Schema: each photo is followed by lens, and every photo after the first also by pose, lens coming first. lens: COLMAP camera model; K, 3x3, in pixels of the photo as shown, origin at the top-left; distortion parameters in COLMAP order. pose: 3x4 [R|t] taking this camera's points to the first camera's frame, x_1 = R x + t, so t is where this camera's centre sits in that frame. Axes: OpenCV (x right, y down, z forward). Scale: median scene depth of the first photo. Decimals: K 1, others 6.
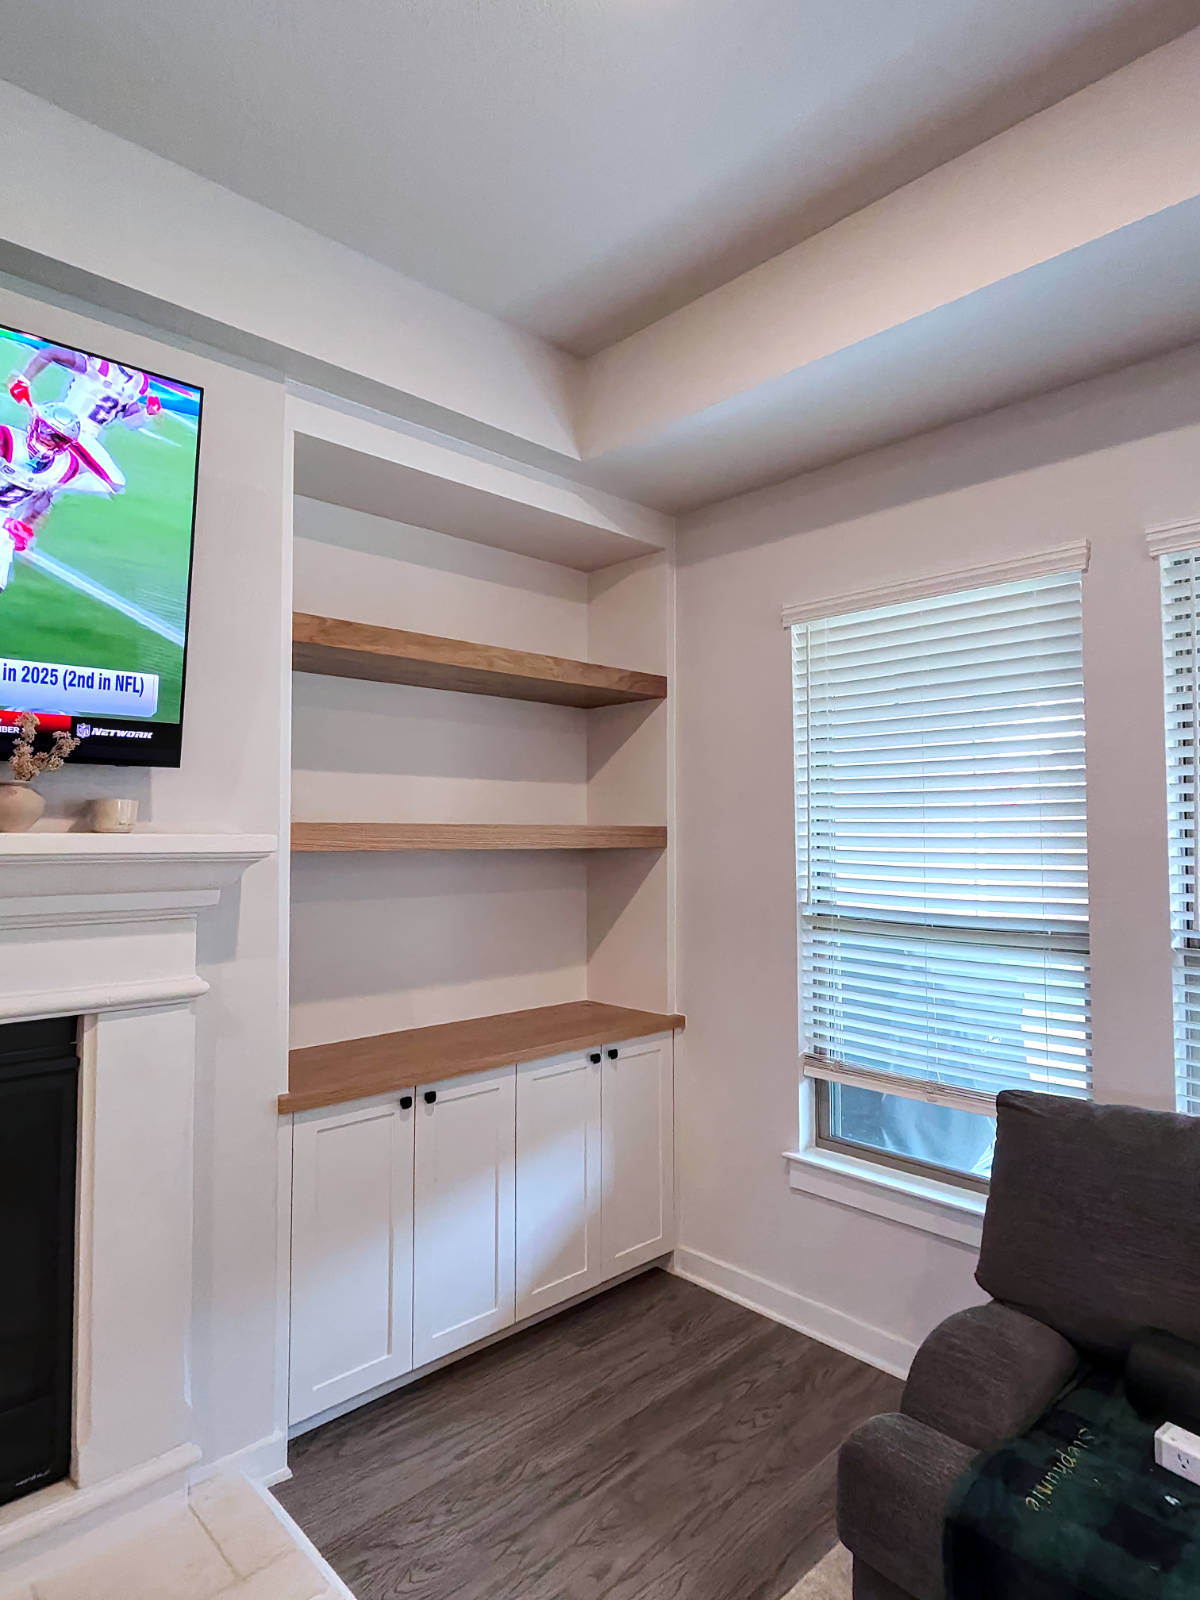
lens RADIAL K [[954.1, 0, 600.0], [0, 954.1, 800.0], [0, 0, 1]] dist [-0.001220, -0.001225]
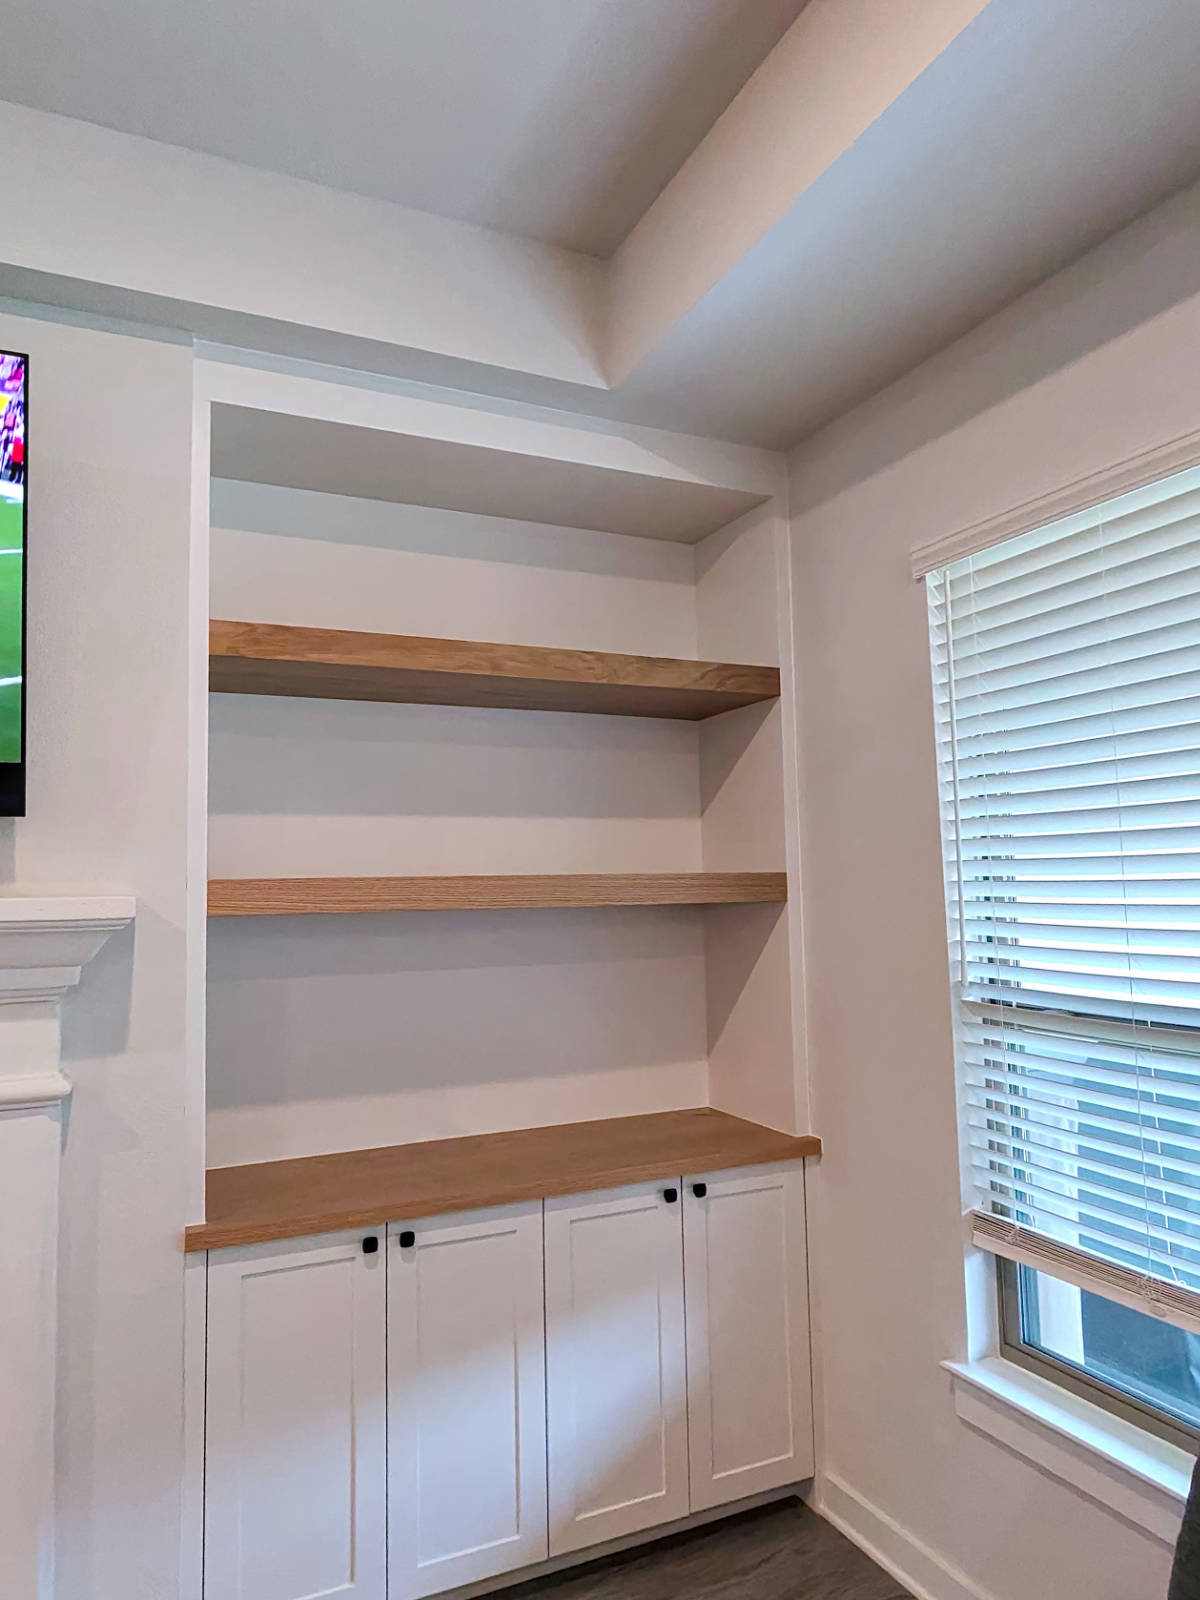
lens RADIAL K [[1047.9, 0, 600.0], [0, 1047.9, 800.0], [0, 0, 1]] dist [-0.005092, -0.001060]
pose [[0.943402, -0.045674, -0.328493, 0.220826], [0.031348, 0.998318, -0.048777, 0.007728], [0.330168, 0.035719, 0.943246, 0.219975]]
